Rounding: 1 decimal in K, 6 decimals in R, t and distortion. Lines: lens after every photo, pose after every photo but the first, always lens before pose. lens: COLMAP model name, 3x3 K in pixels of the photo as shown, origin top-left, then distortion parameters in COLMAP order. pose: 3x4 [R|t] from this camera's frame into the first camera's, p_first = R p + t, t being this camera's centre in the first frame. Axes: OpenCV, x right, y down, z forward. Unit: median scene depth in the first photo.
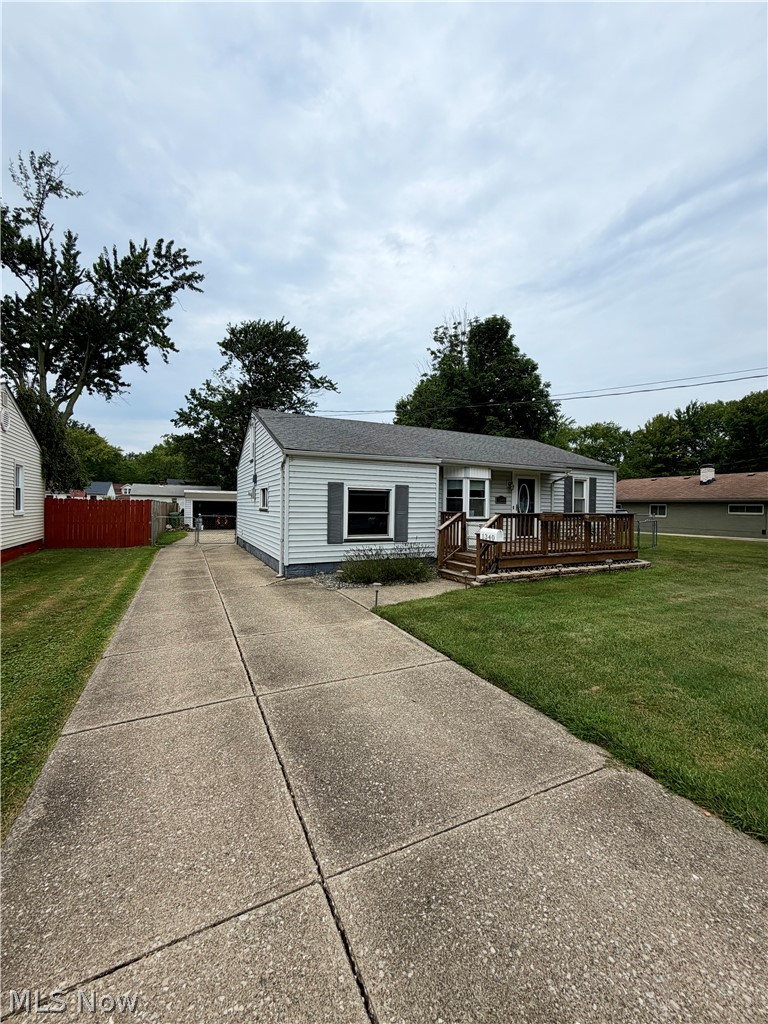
lens RADIAL K [[409.6, 0, 386.4], [0, 409.6, 508.6], [0, 0, 1]] dist [-0.000374, 0.000017]
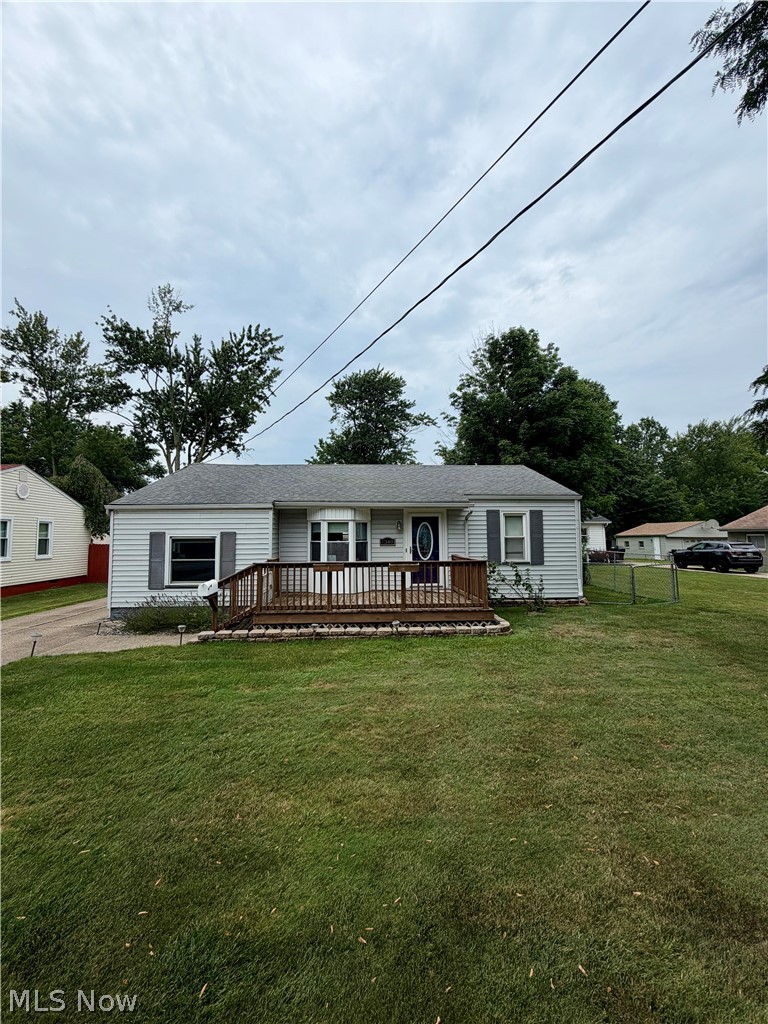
lens RADIAL K [[409.6, 0, 387.3], [0, 409.6, 505.6], [0, 0, 1]] dist [-0.000374, 0.000017]
pose [[0.919354, -0.047753, -0.390522, 0.553594], [0.015202, 0.996177, -0.086025, -0.020197], [0.393137, 0.073151, 0.916566, 0.159653]]
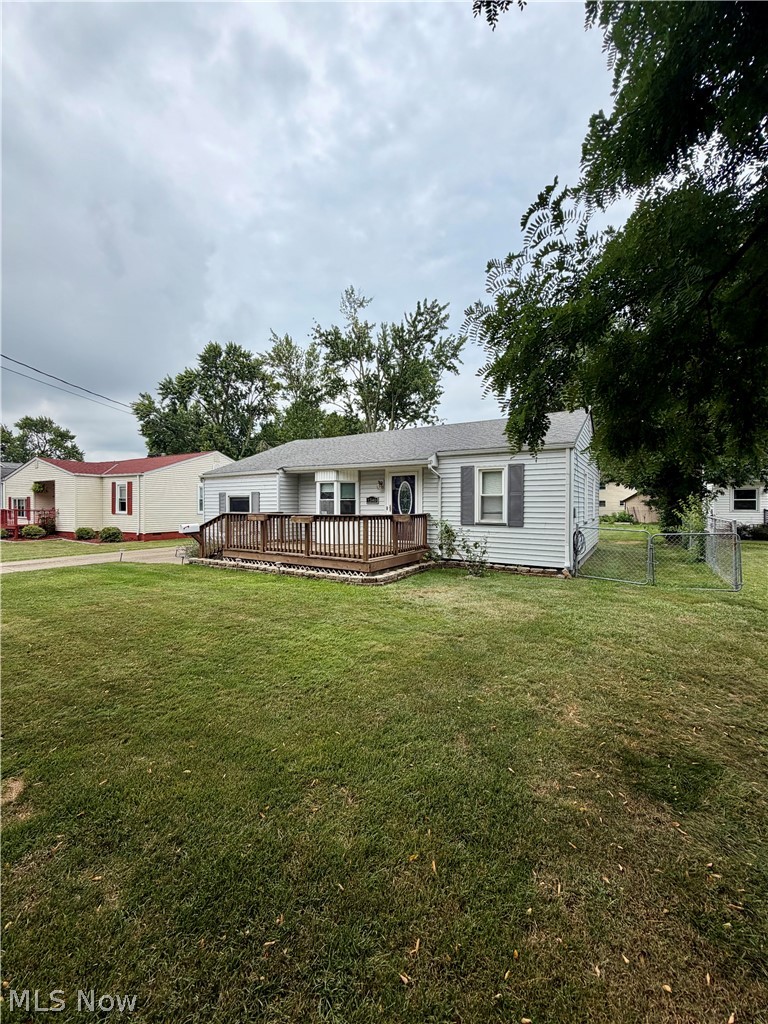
lens RADIAL K [[409.6, 0, 385.0], [0, 409.6, 508.4], [0, 0, 1]] dist [-0.000374, 0.000017]
pose [[0.527639, -0.004473, -0.849457, 0.975494], [-0.000471, 0.999984, -0.005559, 0.002756], [0.849469, 0.003333, 0.527628, 0.457651]]
